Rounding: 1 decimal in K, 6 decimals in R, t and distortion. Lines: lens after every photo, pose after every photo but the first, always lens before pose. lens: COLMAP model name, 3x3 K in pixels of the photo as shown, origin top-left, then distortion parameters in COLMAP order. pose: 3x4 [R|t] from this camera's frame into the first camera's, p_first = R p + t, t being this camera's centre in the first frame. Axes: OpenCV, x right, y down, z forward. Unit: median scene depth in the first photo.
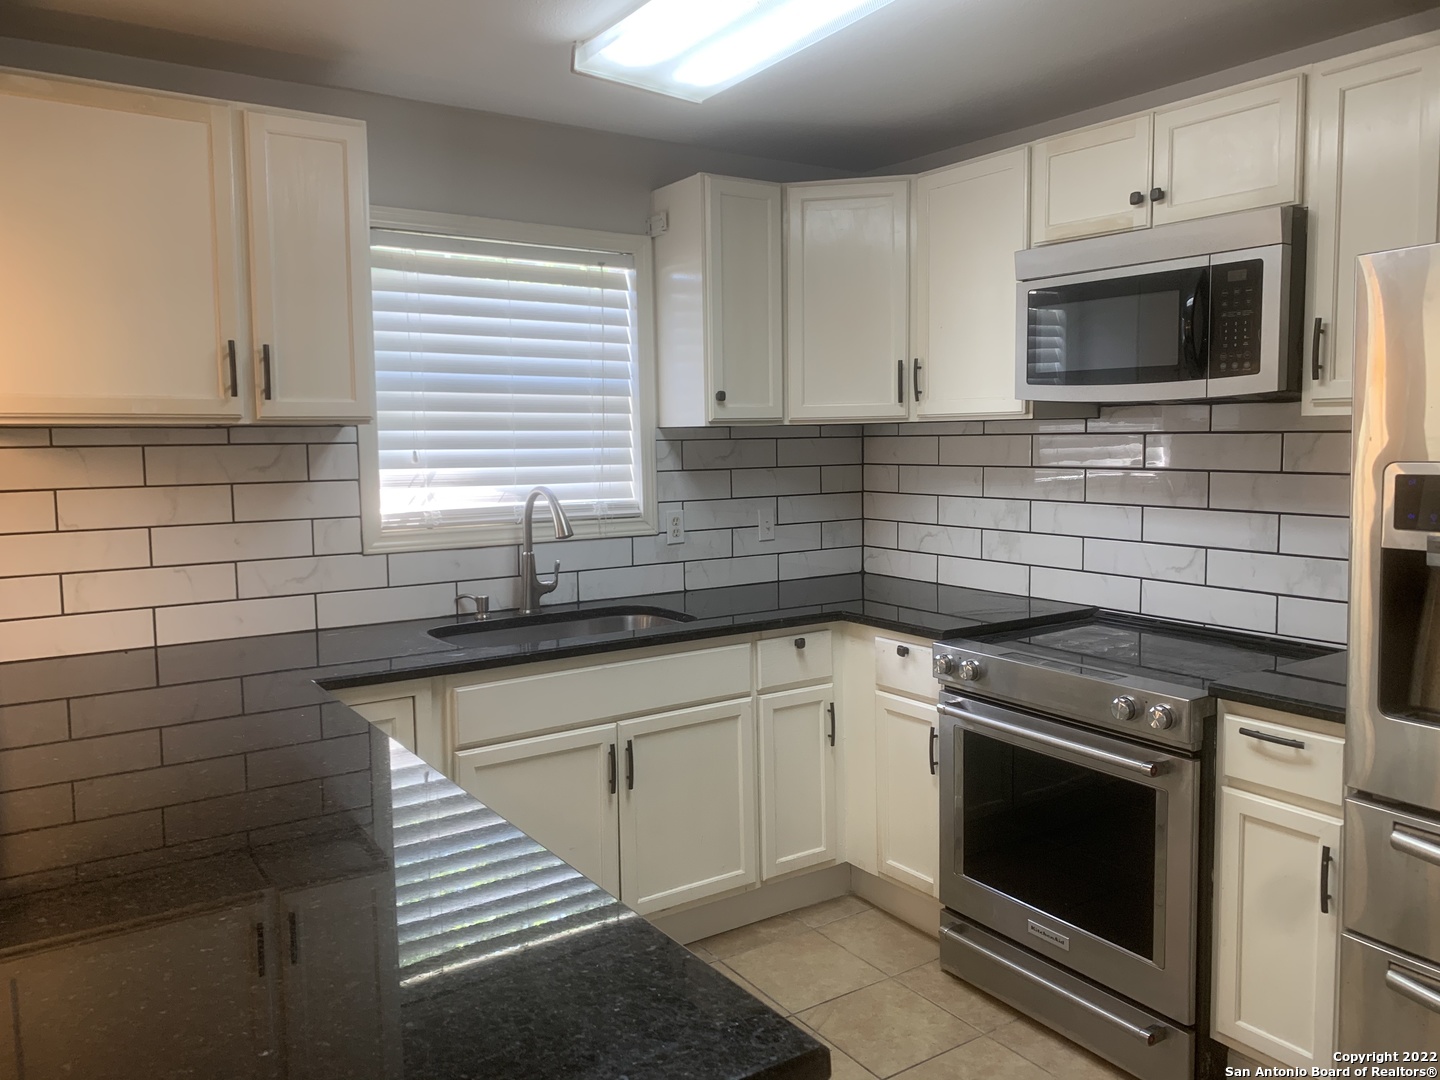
lens RADIAL K [[1096.2, 0, 711.1], [0, 1096.2, 525.2], [0, 0, 1]] dist [0.051844, -0.071607]
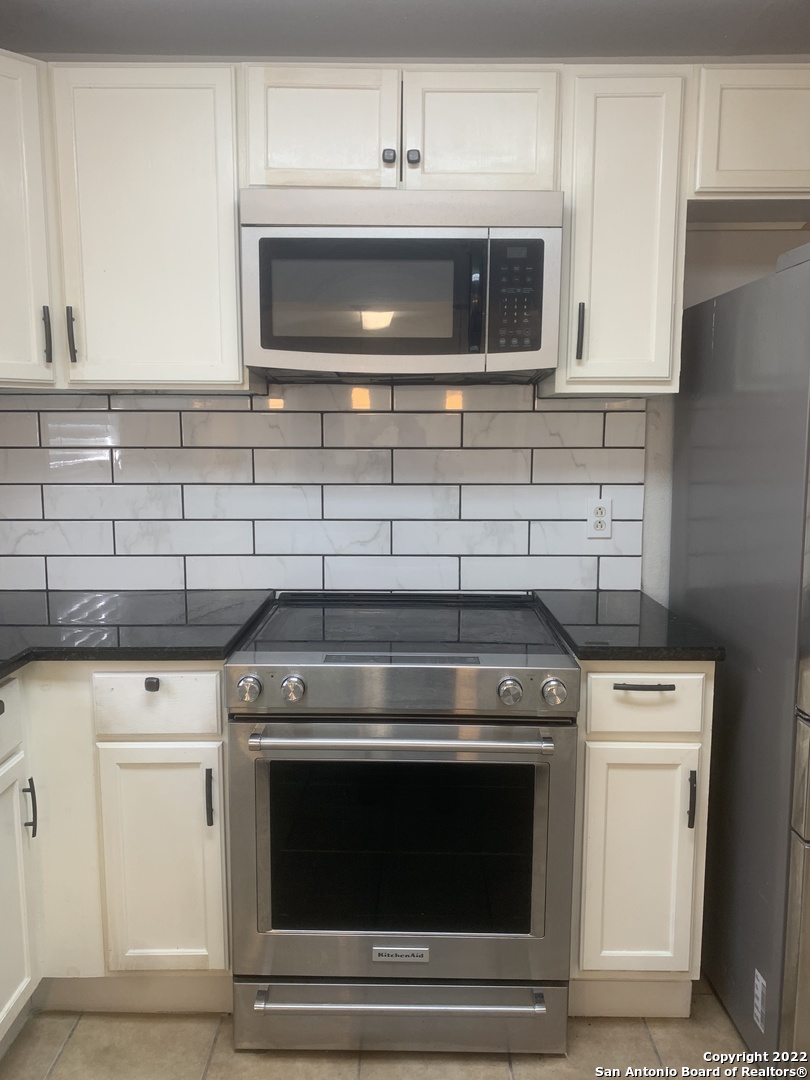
lens RADIAL K [[822.2, 0, 400.3], [0, 822.2, 534.0], [0, 0, 1]] dist [0.051844, -0.071607]
pose [[0.554772, -0.089399, 0.827185, -0.193795], [0.062234, 0.995884, 0.065893, -0.016905], [-0.829671, 0.014924, 0.558052, 0.517837]]
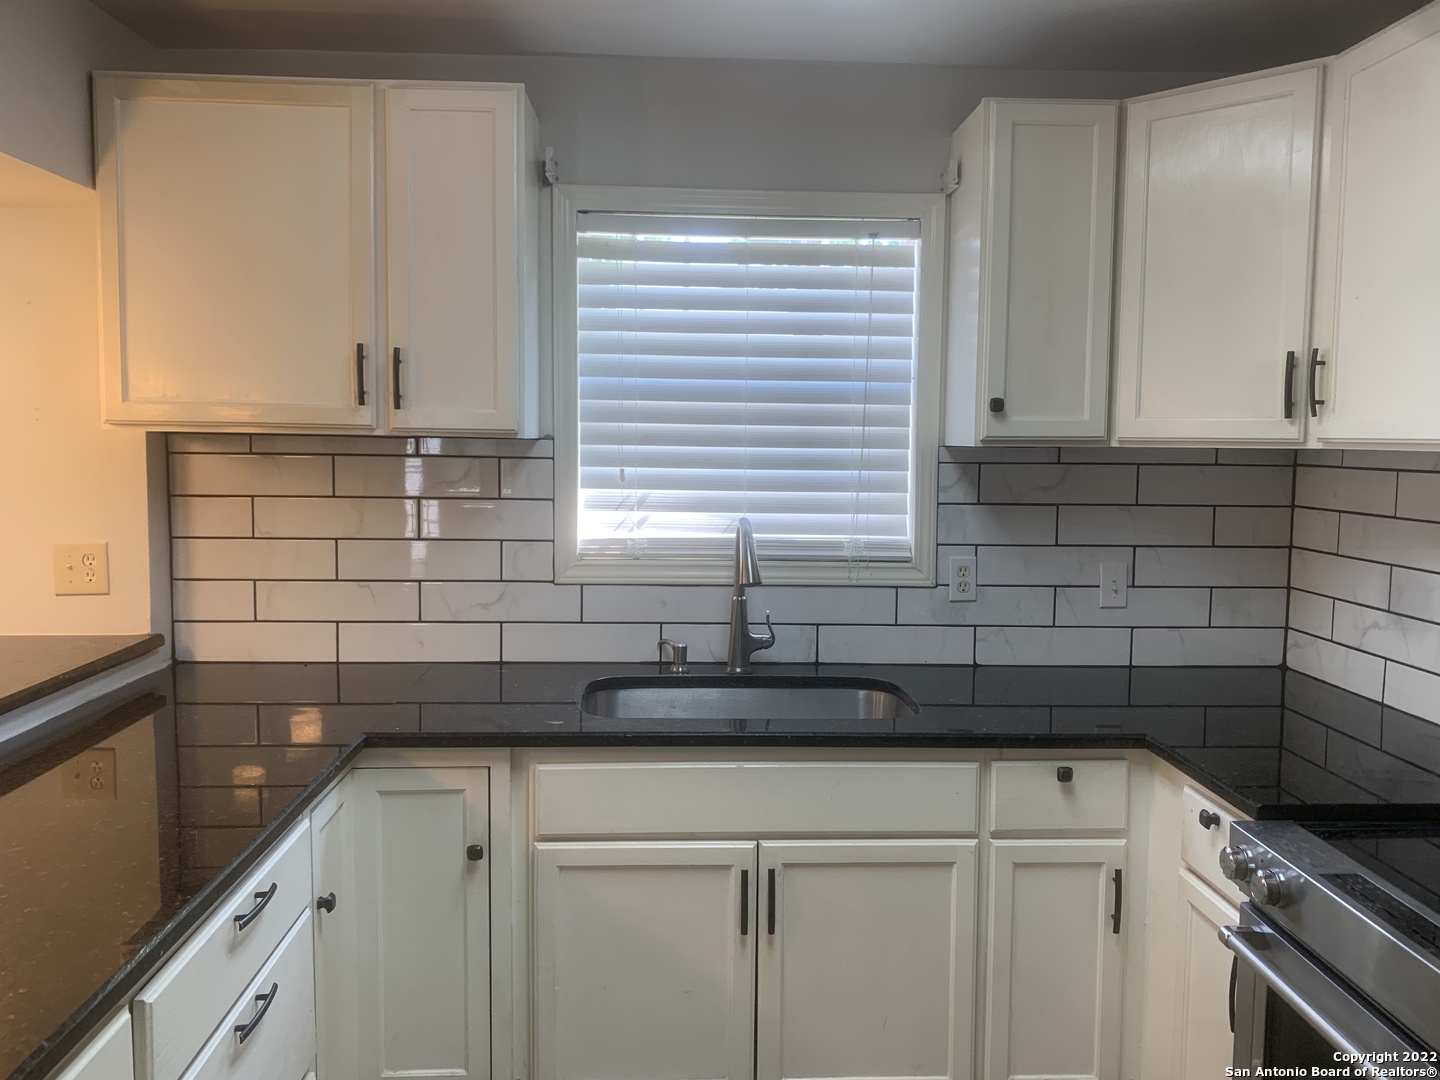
lens RADIAL K [[1096.2, 0, 706.4], [0, 1096.2, 518.2], [0, 0, 1]] dist [0.051844, -0.071607]
pose [[0.853035, 0.061134, -0.518260, 0.238878], [-0.064491, 0.997851, 0.011558, -0.043264], [0.517854, 0.023563, 0.855145, 0.307064]]
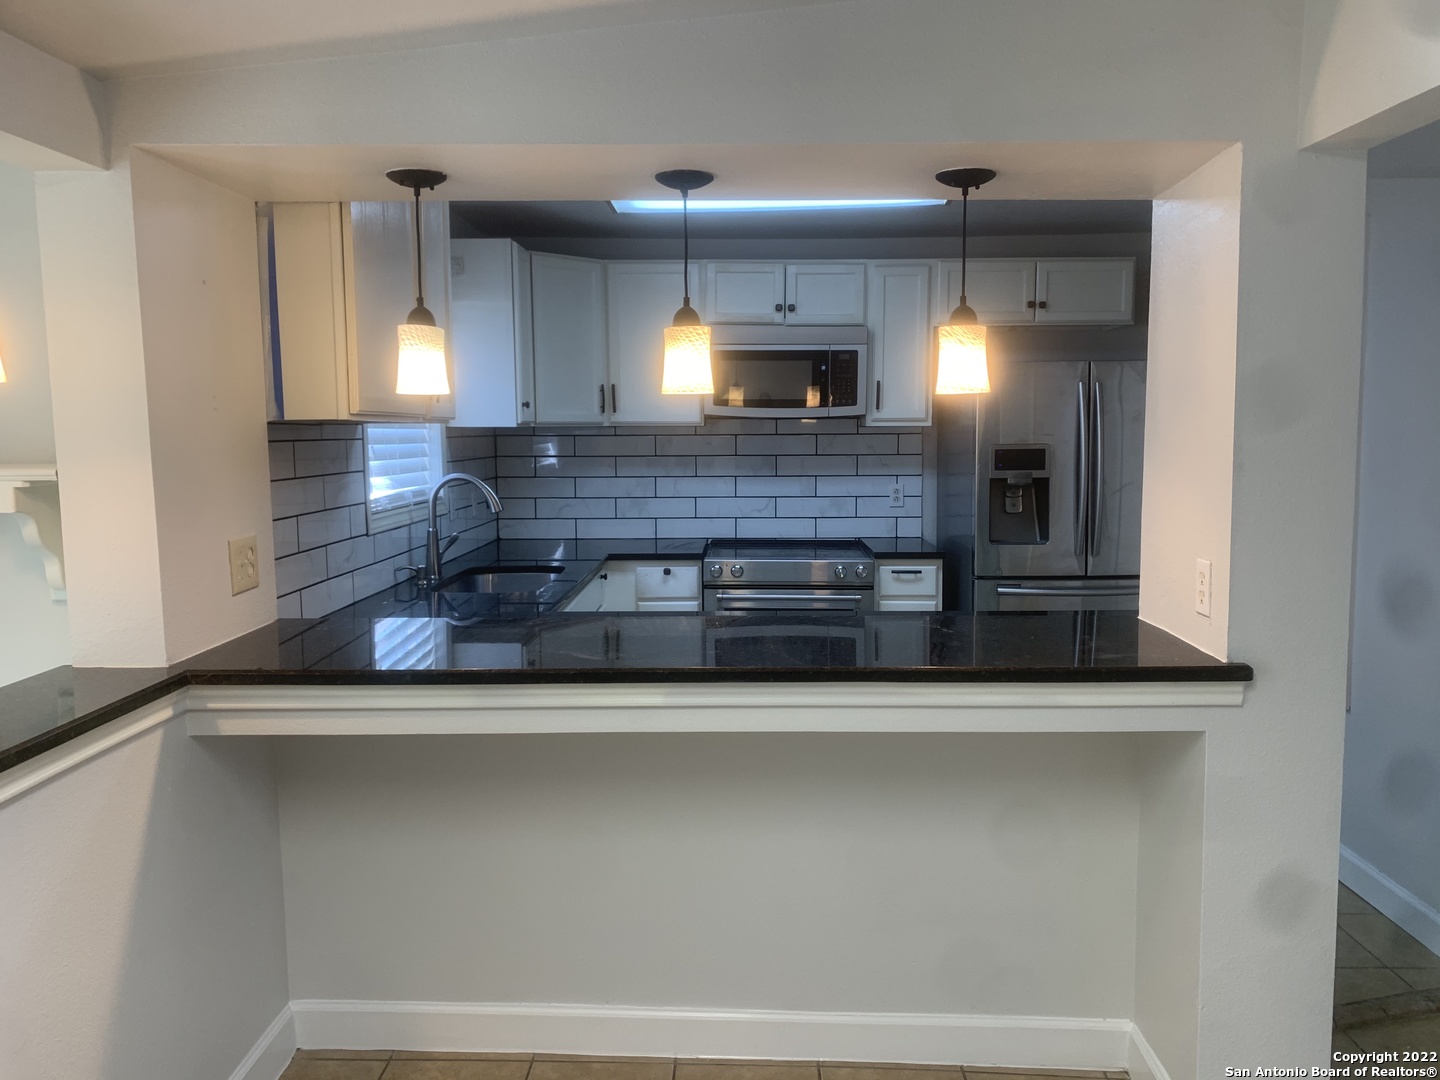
lens RADIAL K [[1096.2, 0, 719.4], [0, 1096.2, 538.3], [0, 0, 1]] dist [0.051844, -0.071607]
pose [[0.562325, -0.072395, 0.823741, -1.051192], [0.067107, 0.996870, 0.041800, 0.005961], [-0.824189, 0.031774, 0.565423, 0.043601]]
